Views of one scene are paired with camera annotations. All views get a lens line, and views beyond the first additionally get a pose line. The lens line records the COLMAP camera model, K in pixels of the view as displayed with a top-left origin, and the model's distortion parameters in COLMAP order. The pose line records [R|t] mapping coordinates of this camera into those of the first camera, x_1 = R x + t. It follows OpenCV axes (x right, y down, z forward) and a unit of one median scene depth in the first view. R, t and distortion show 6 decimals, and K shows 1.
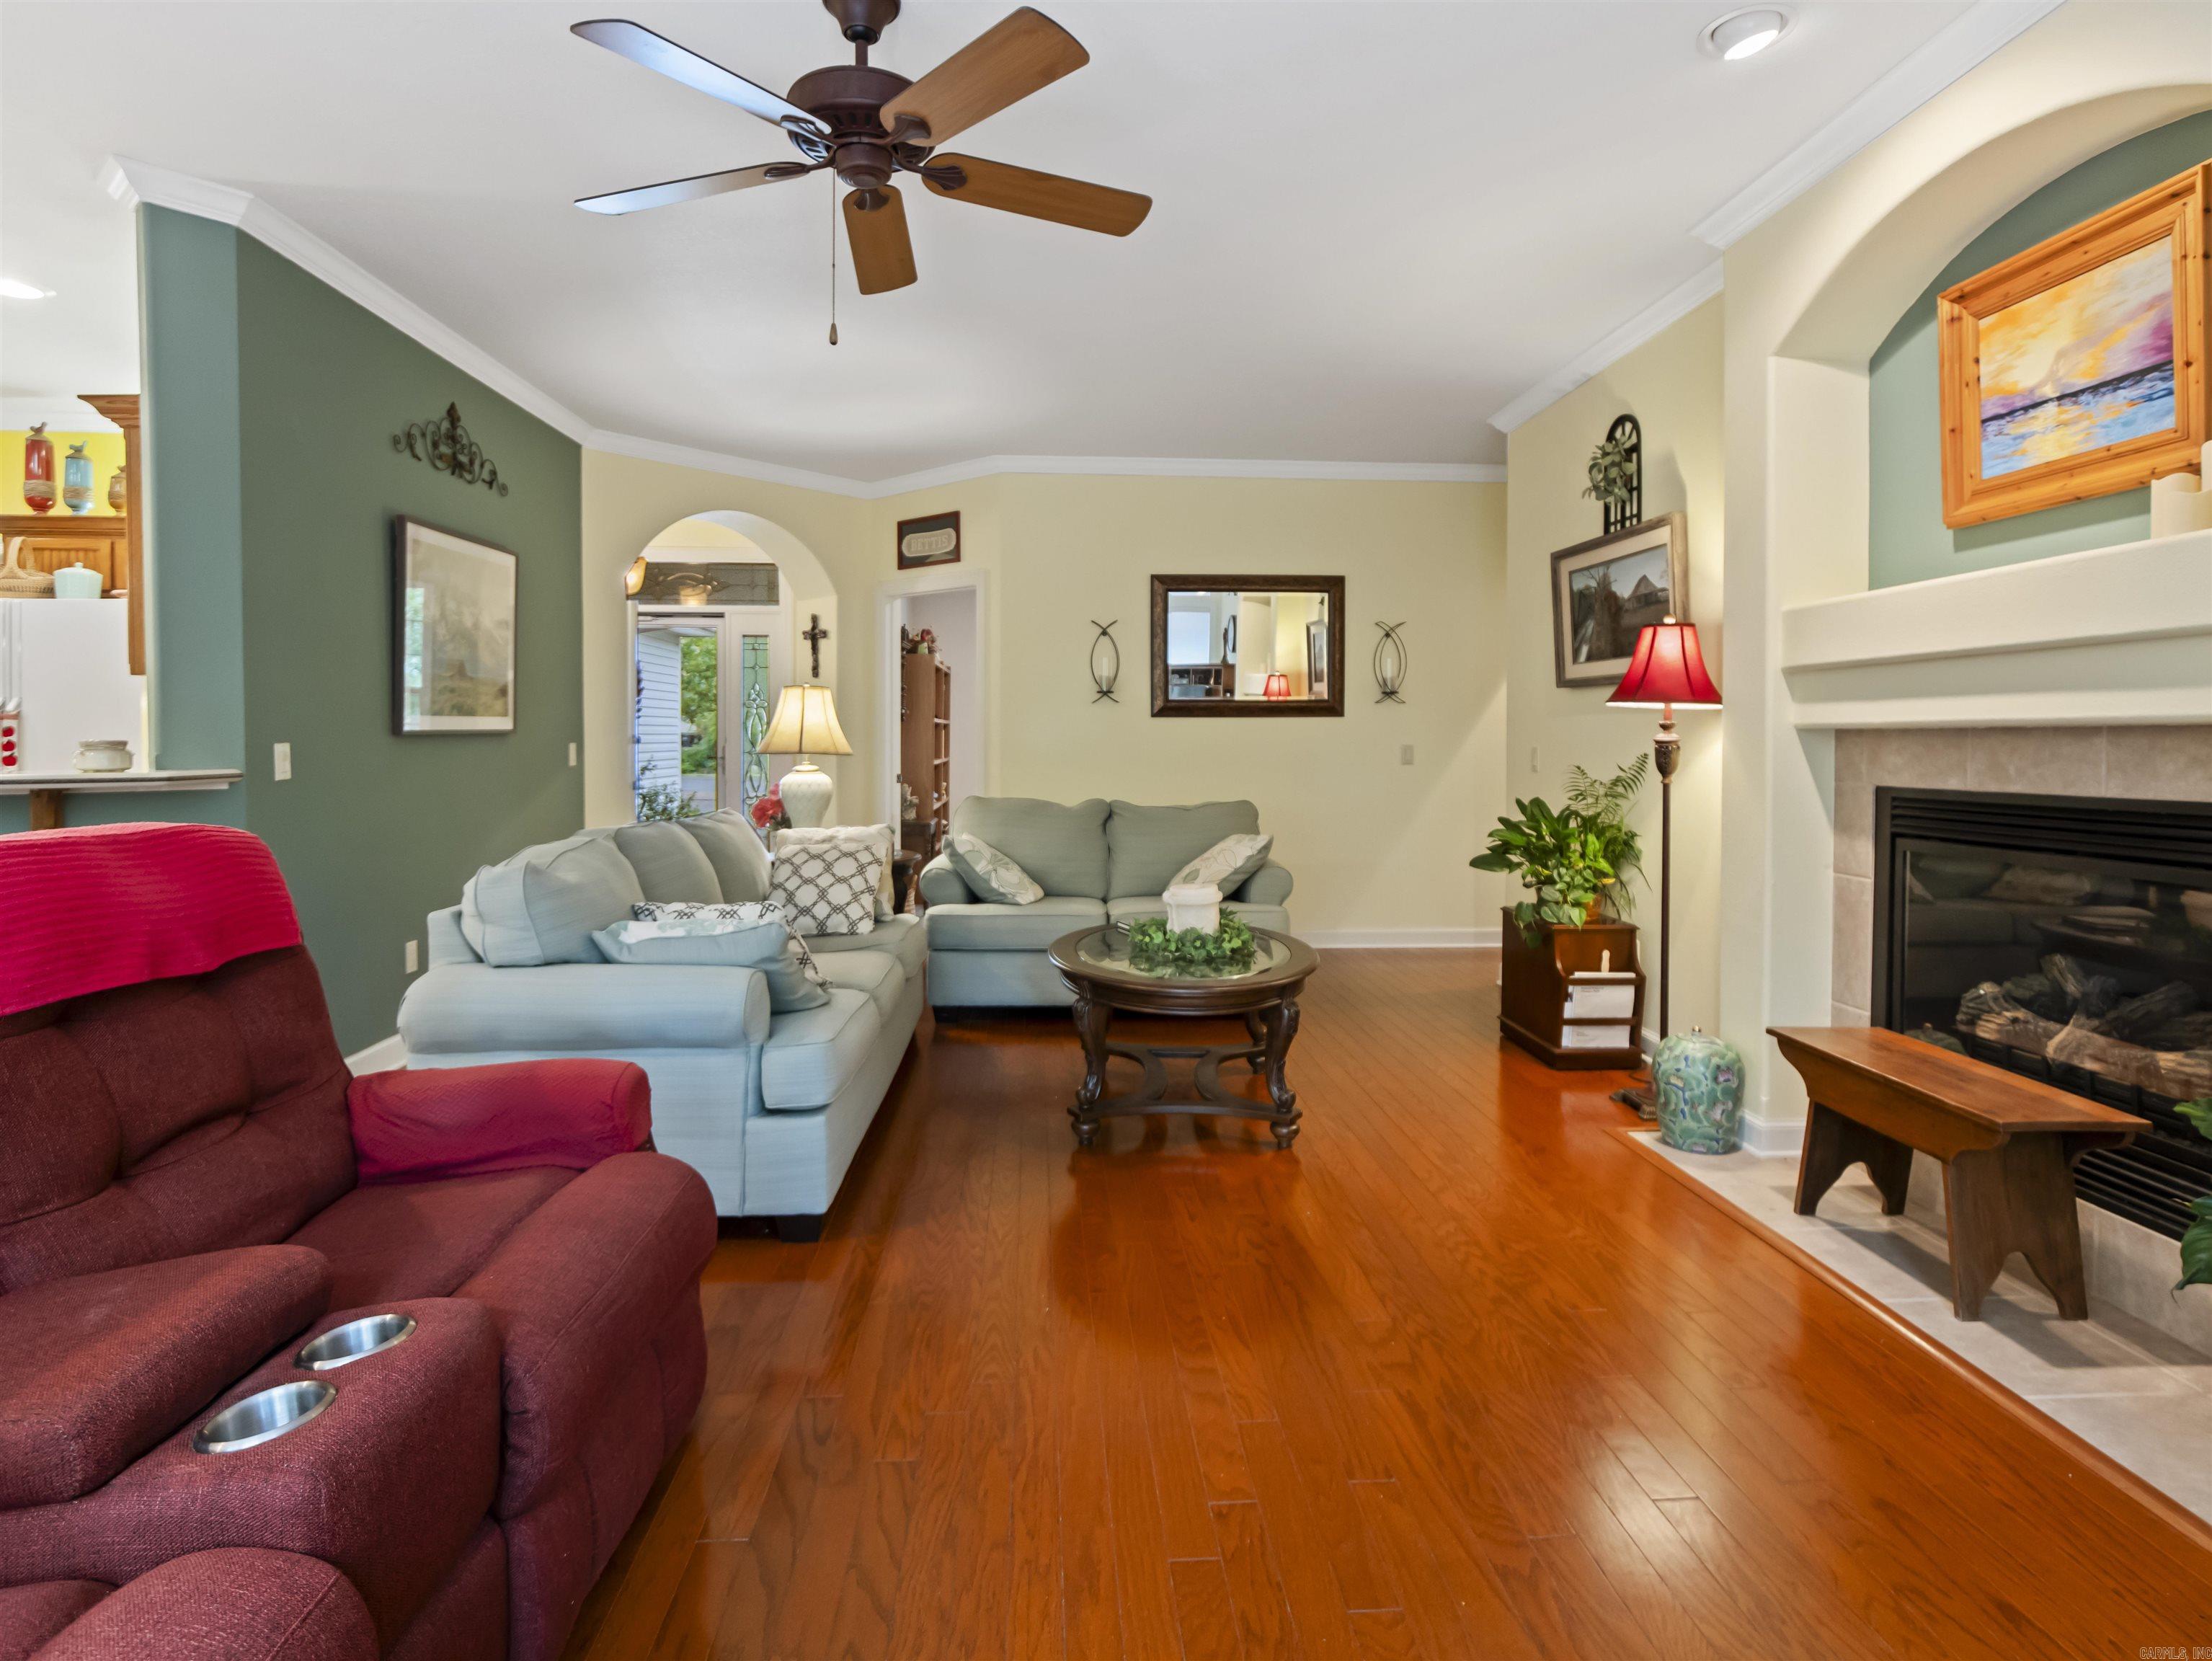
lens RADIAL K [[1181.4, 0, 1112.3], [0, 1181.4, 764.0], [0, 0, 1]] dist [-0.012529, 0.004178]
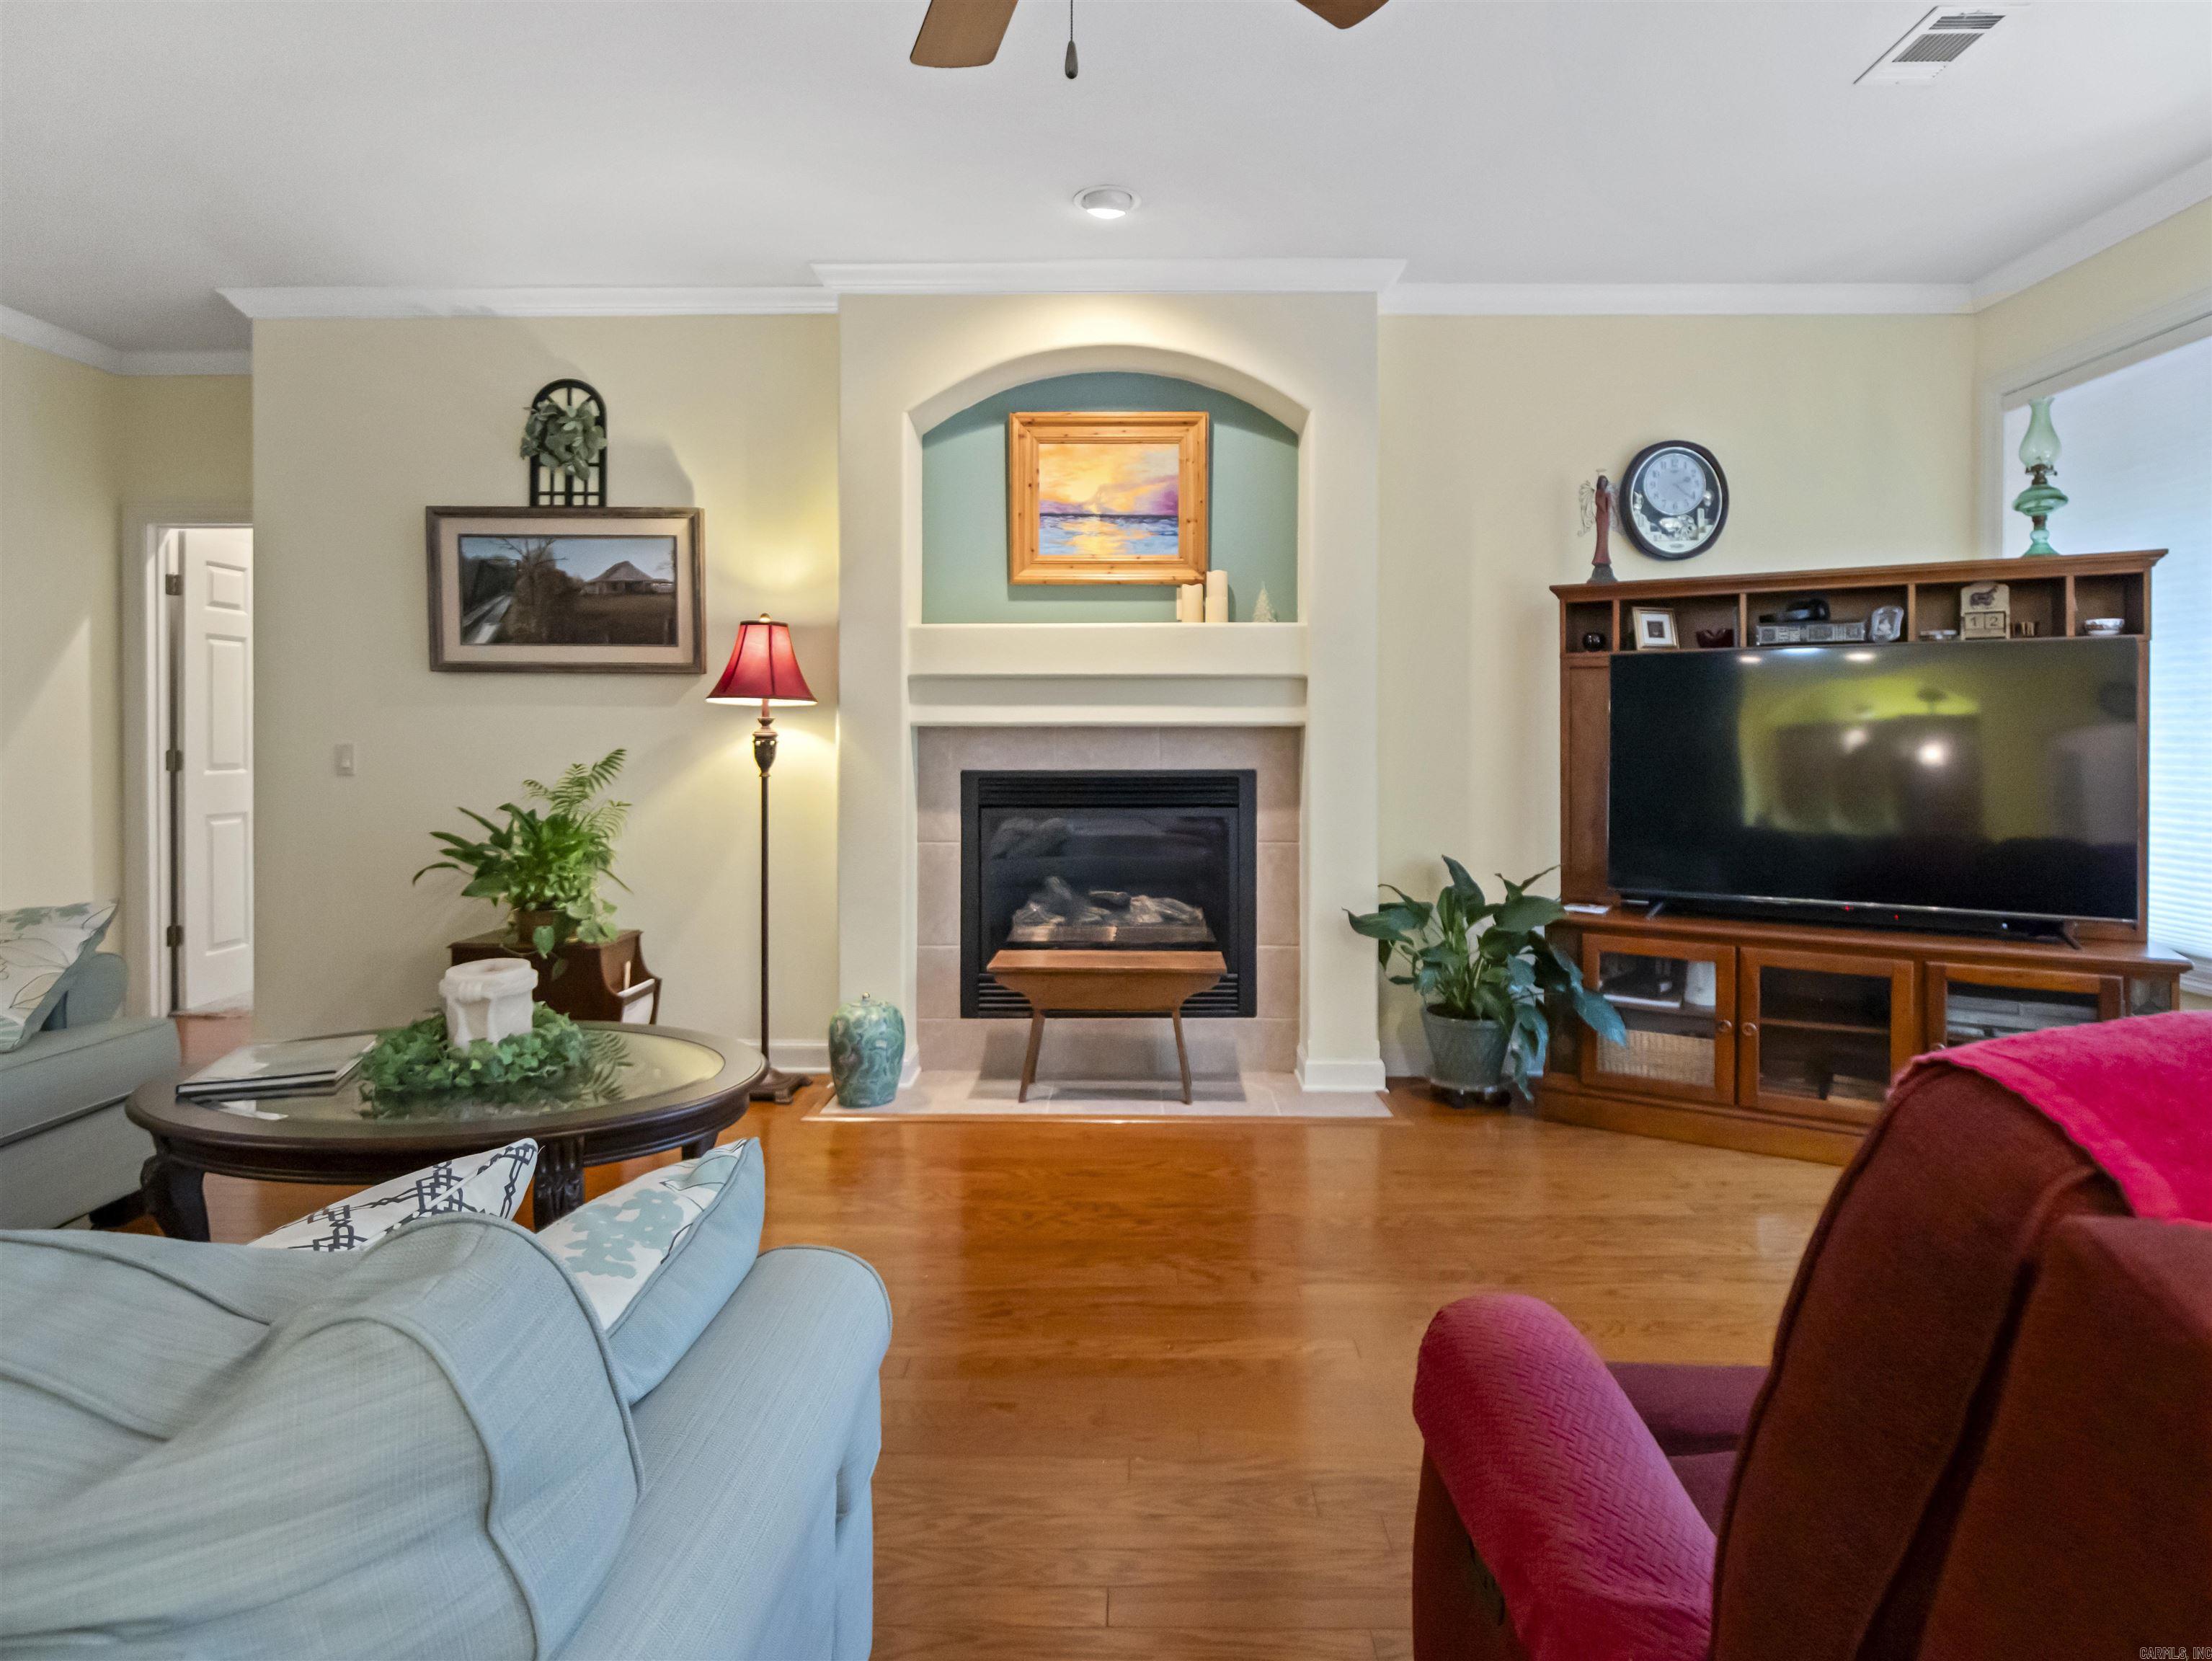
lens RADIAL K [[1181.4, 0, 1121.3], [0, 1181.4, 741.3], [0, 0, 1]] dist [-0.012529, 0.004178]
pose [[0.074262, -0.010390, 0.997185, -0.480758], [0.019286, 0.999774, 0.008981, -0.016358], [-0.997052, 0.018565, 0.074445, 0.545172]]
